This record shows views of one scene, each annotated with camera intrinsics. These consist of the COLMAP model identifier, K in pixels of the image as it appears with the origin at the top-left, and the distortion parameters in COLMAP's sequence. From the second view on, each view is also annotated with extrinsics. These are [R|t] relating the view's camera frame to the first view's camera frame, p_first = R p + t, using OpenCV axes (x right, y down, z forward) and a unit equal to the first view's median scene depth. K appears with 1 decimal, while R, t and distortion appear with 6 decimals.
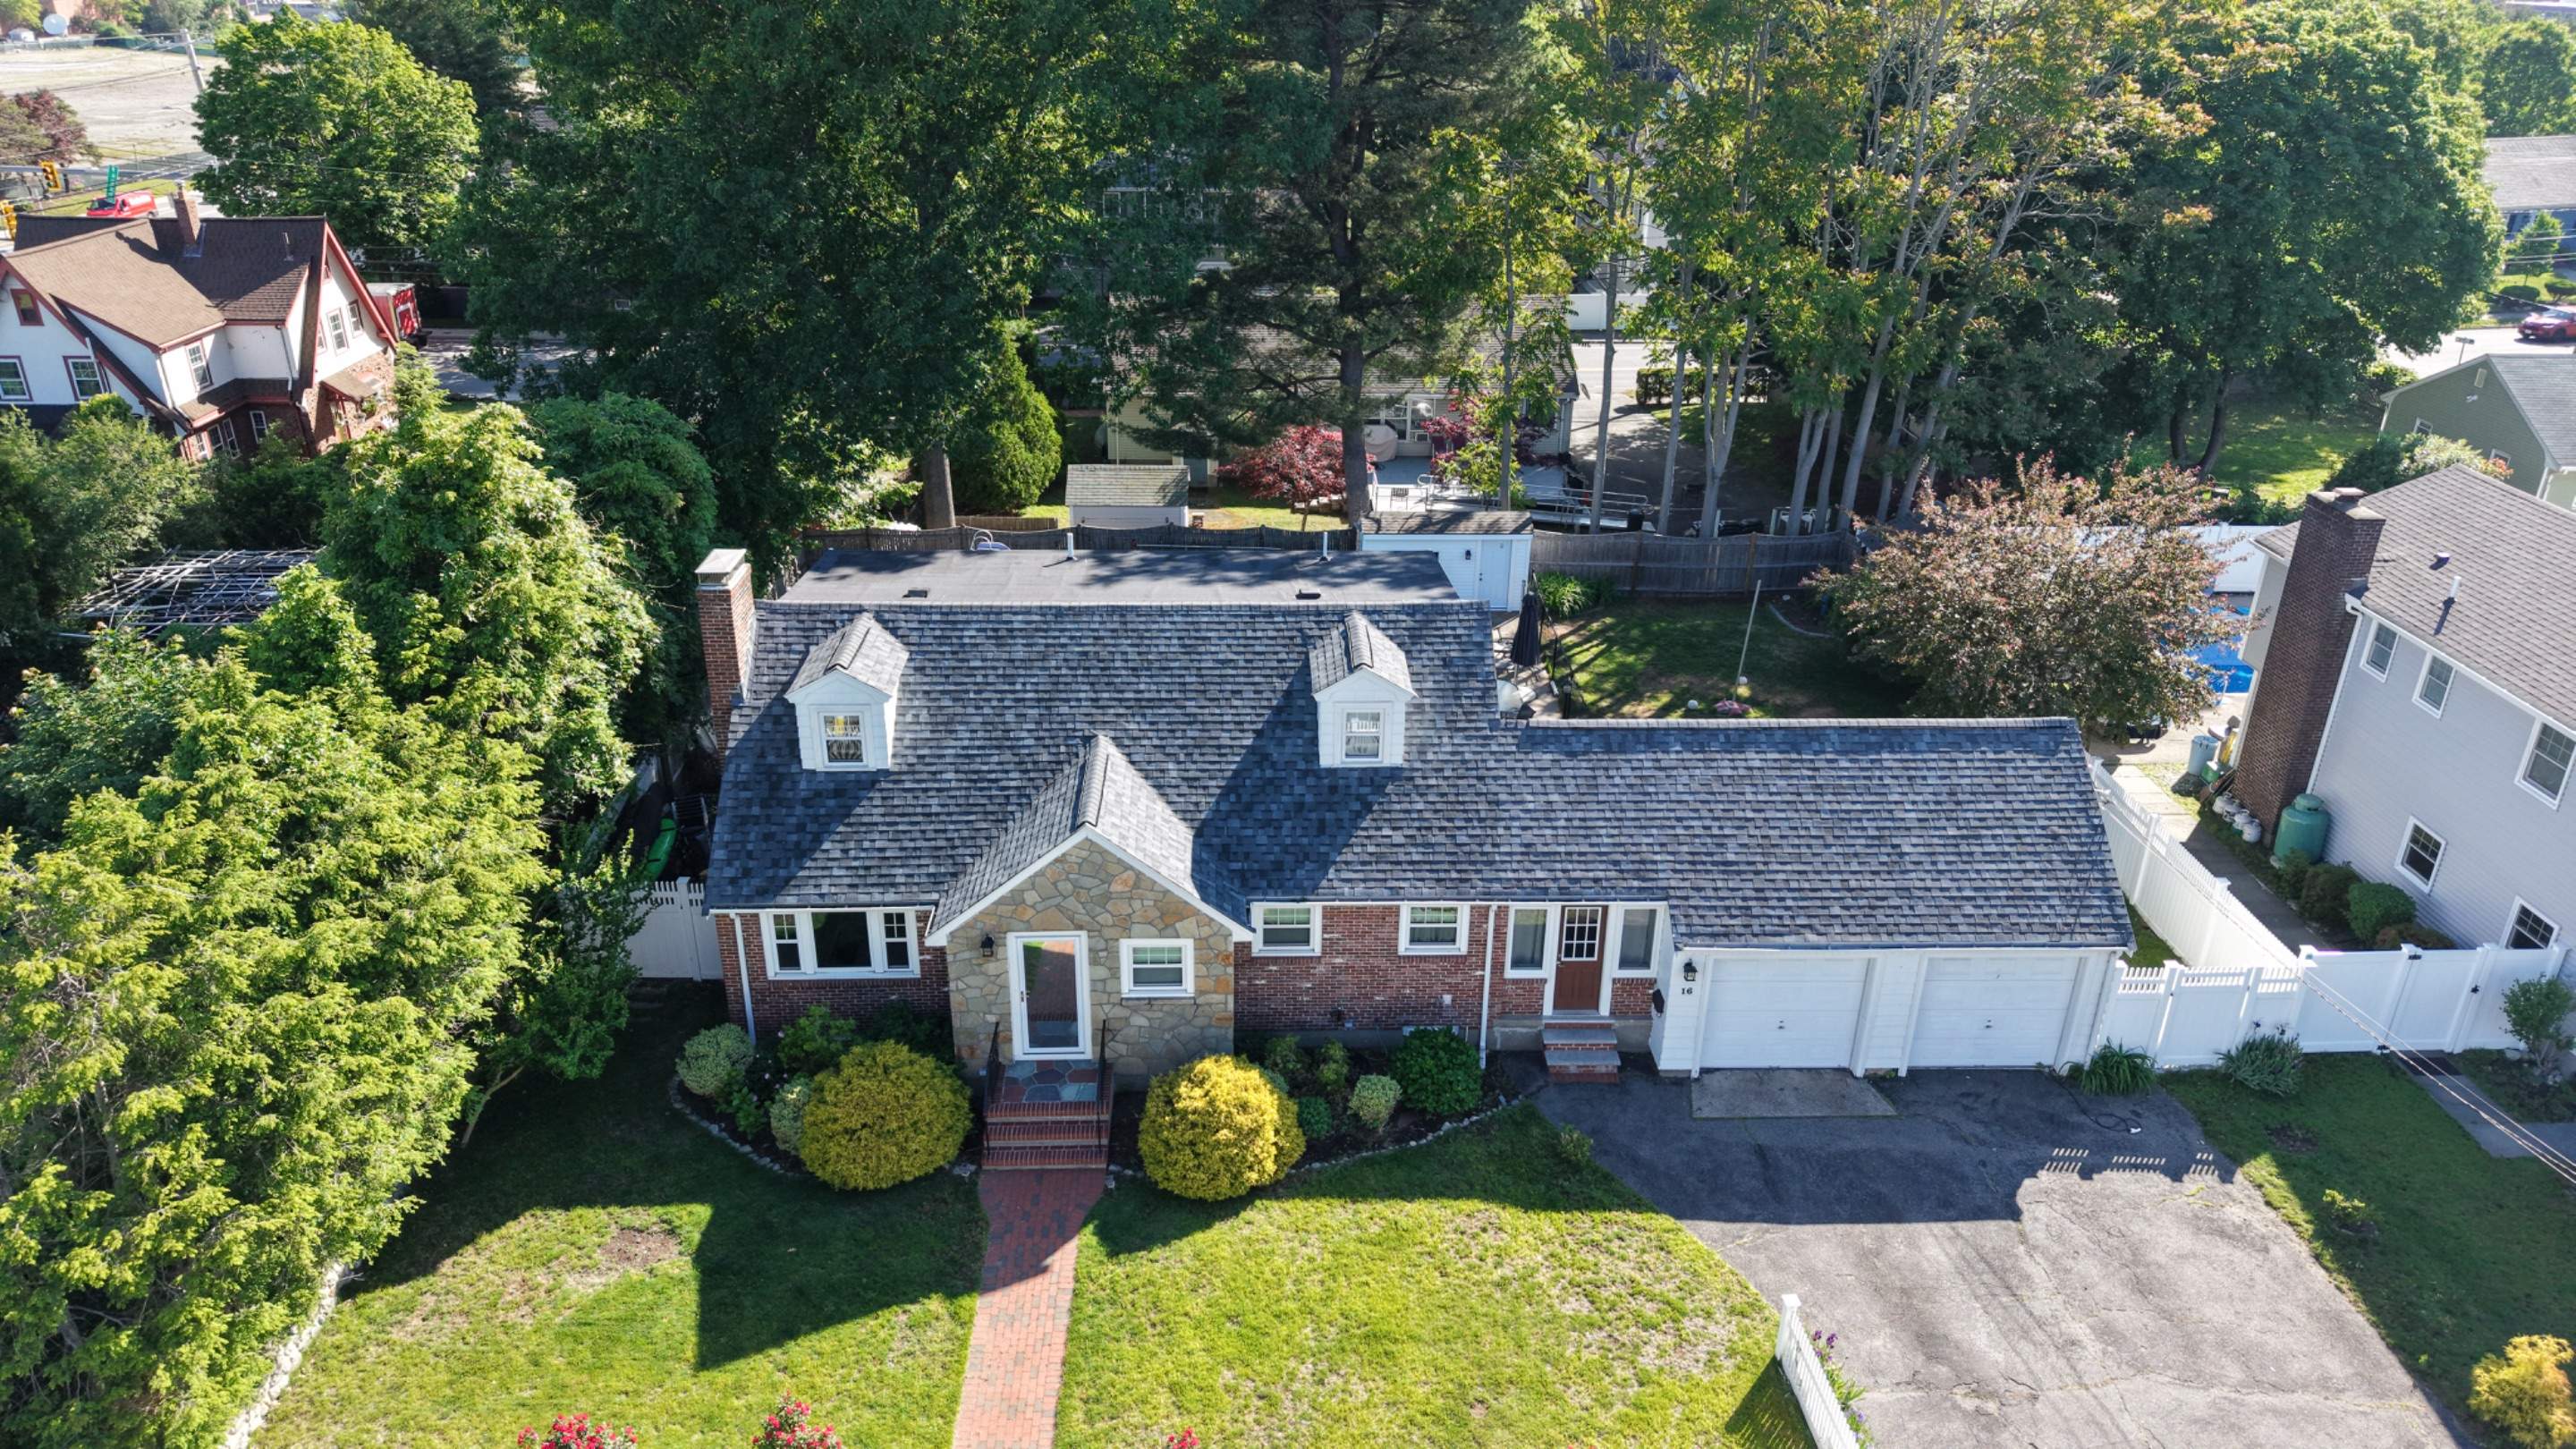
lens RADIAL K [[1729.2, 0, 1280.7], [0, 1729.2, 715.2], [0, 0, 1]] dist [0.053921, -0.074847]
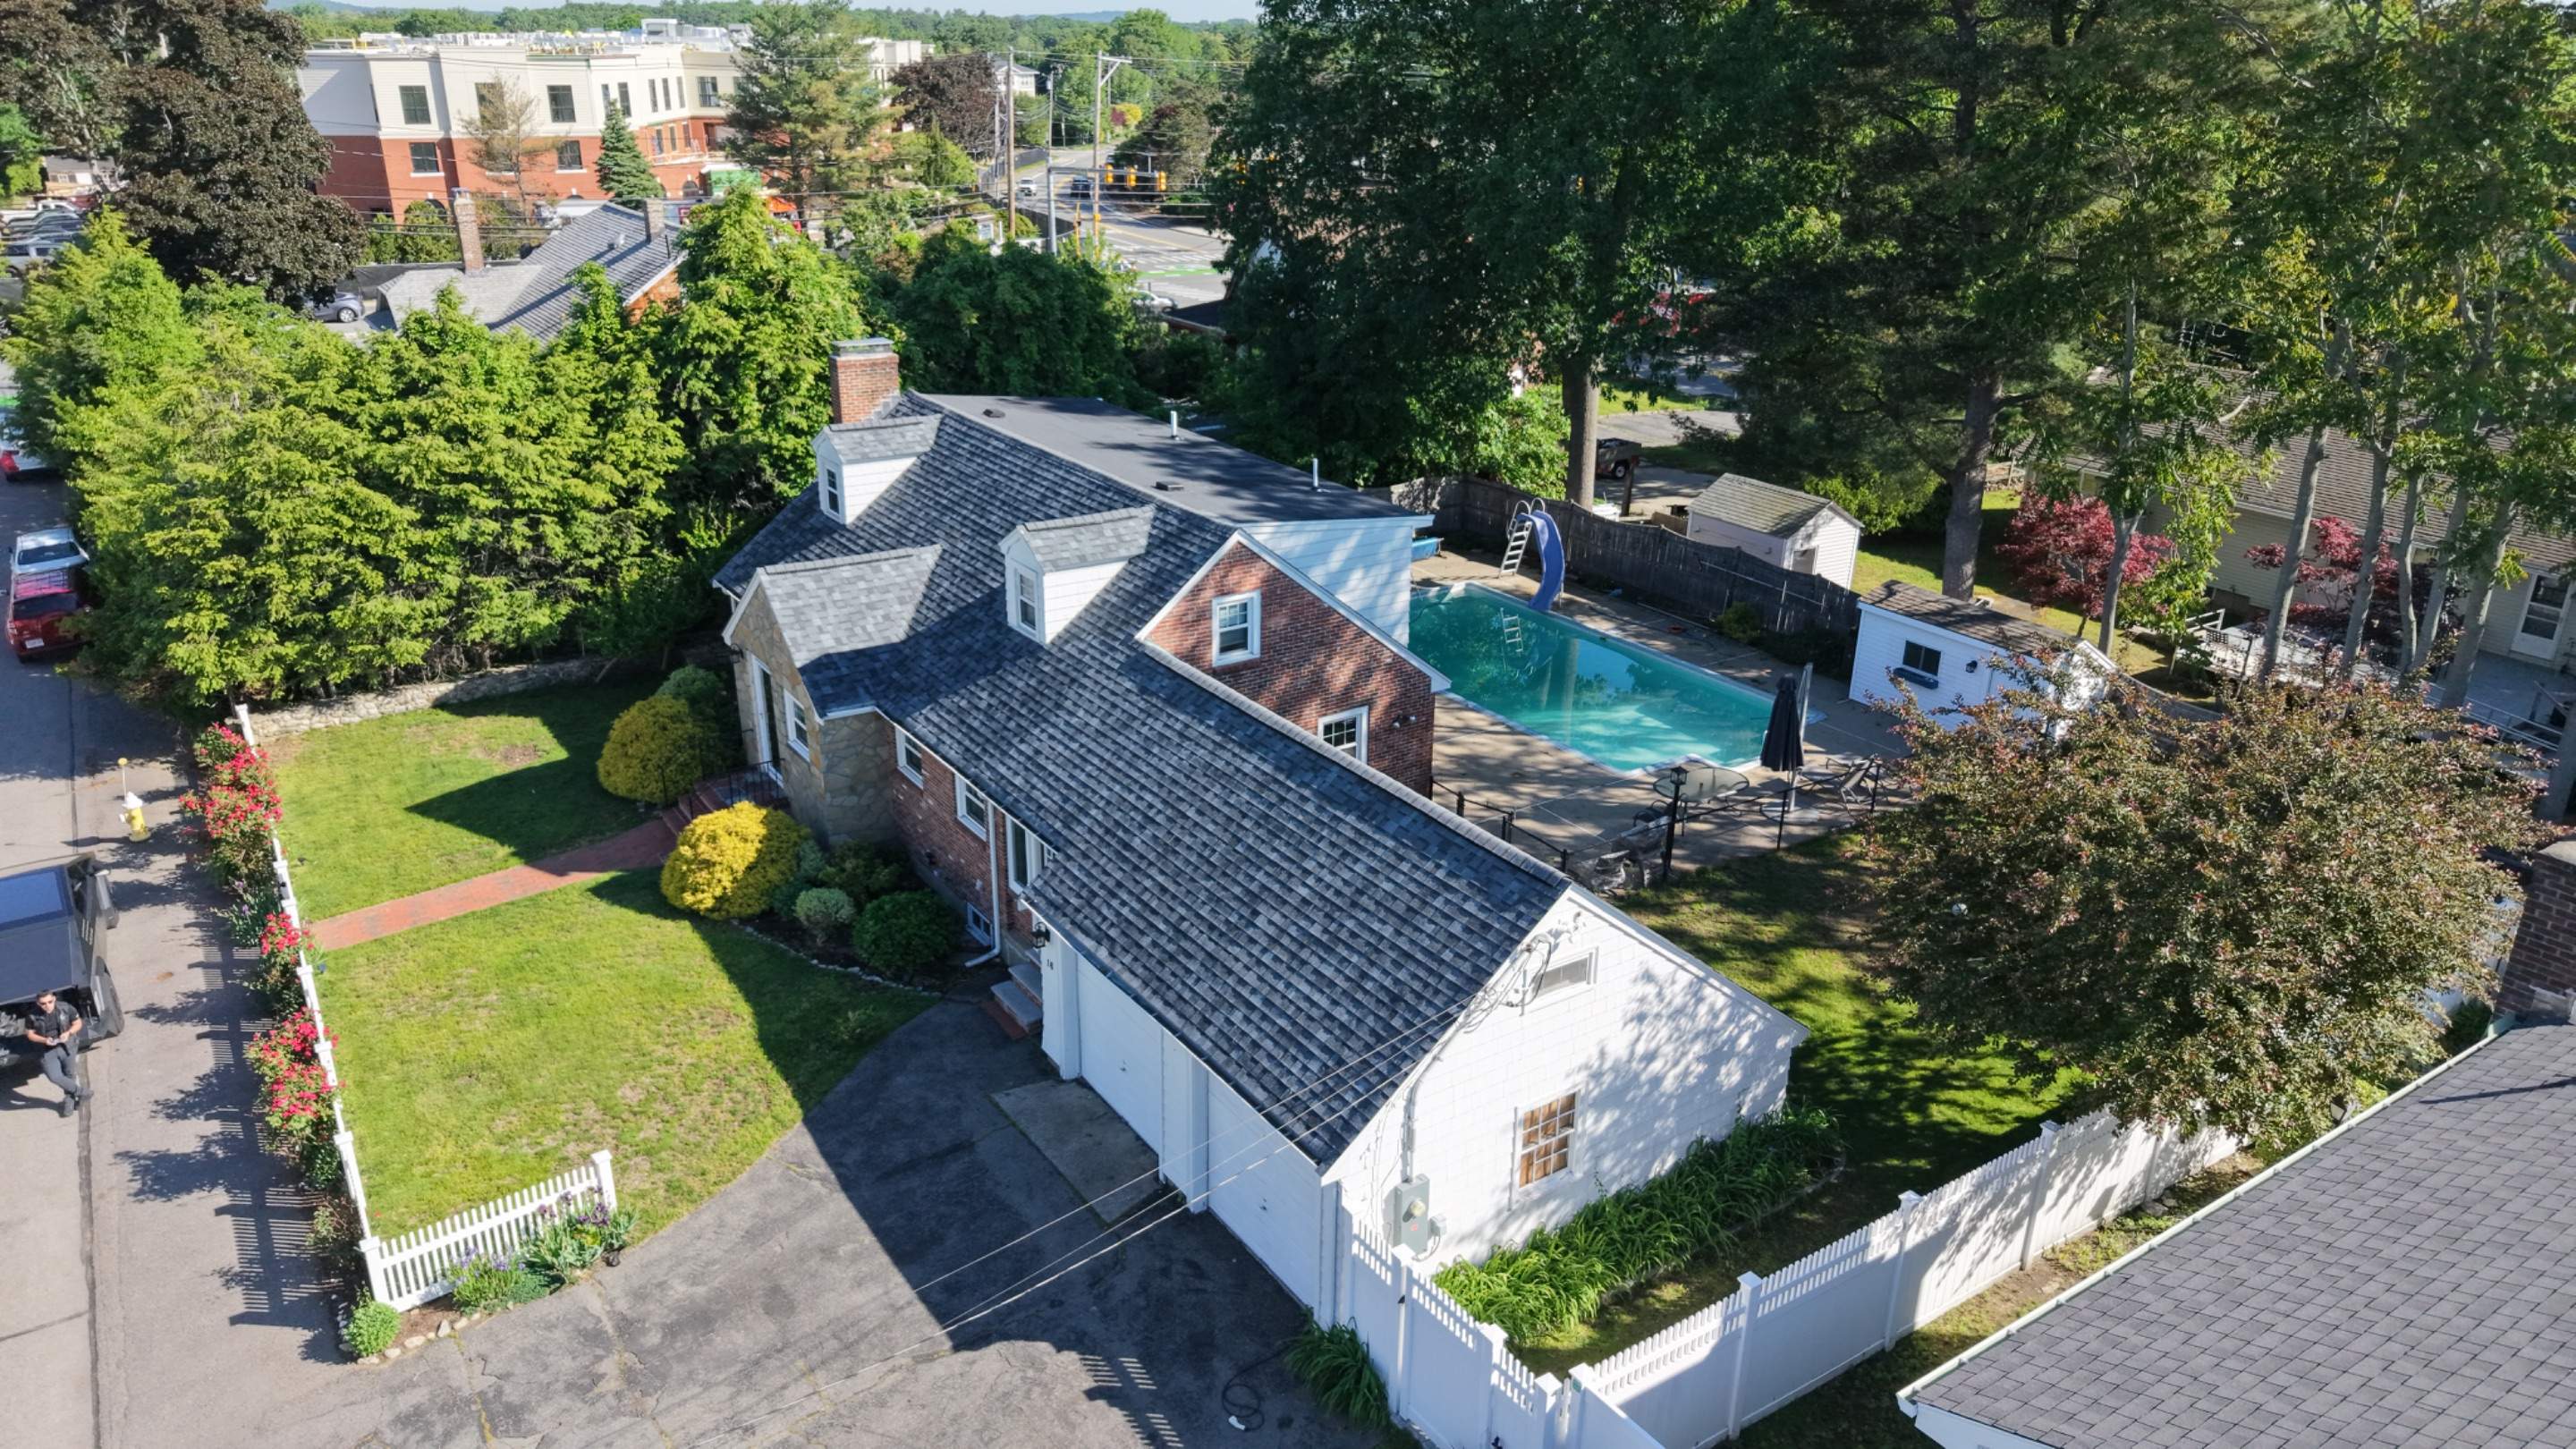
lens RADIAL K [[1733.6, 0, 1282.0], [0, 1733.6, 728.7], [0, 0, 1]] dist [0.028058, -0.028210]
pose [[0.531469, 0.314338, -0.786595, 0.943214], [-0.354363, 0.925943, 0.130596, -0.104588], [0.769394, 0.209333, 0.603501, 0.550135]]
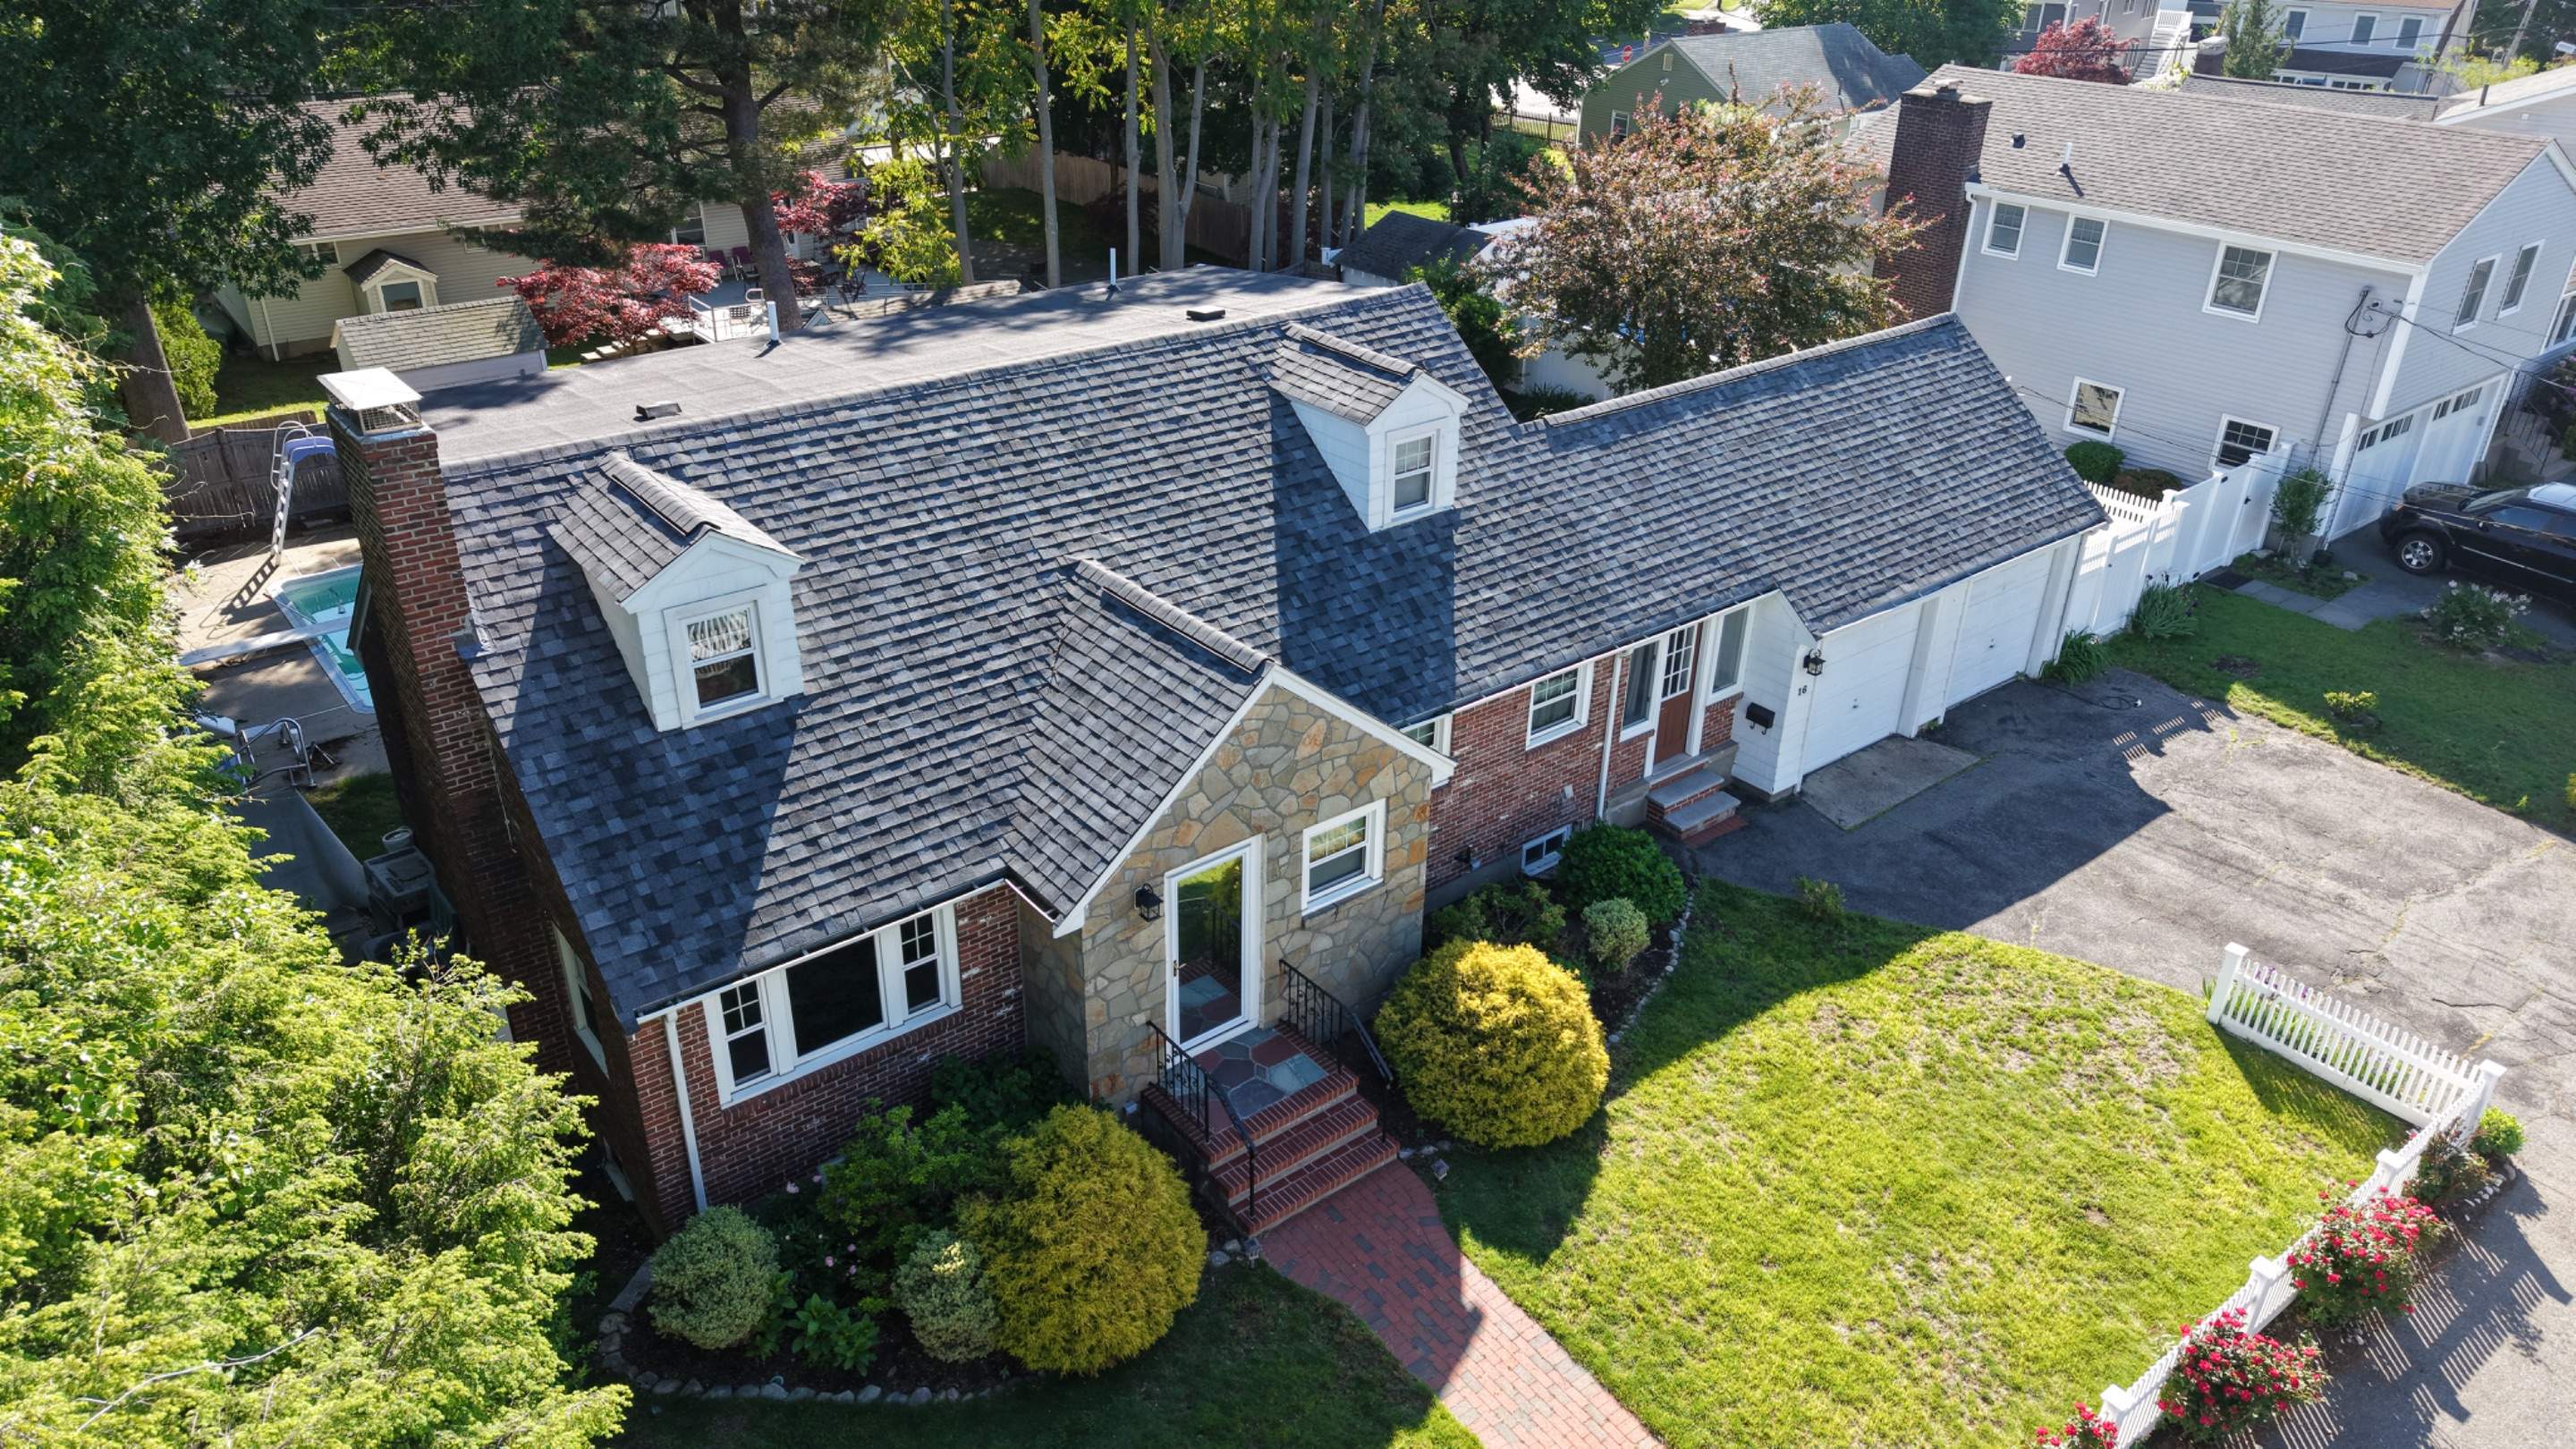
lens RADIAL K [[1733.6, 0, 1282.0], [0, 1733.6, 728.7], [0, 0, 1]] dist [0.028058, -0.028210]
pose [[0.804536, -0.276920, 0.525393, -0.414304], [0.238671, 0.960818, 0.140943, -0.000884], [-0.543837, 0.012002, 0.839105, 0.439271]]
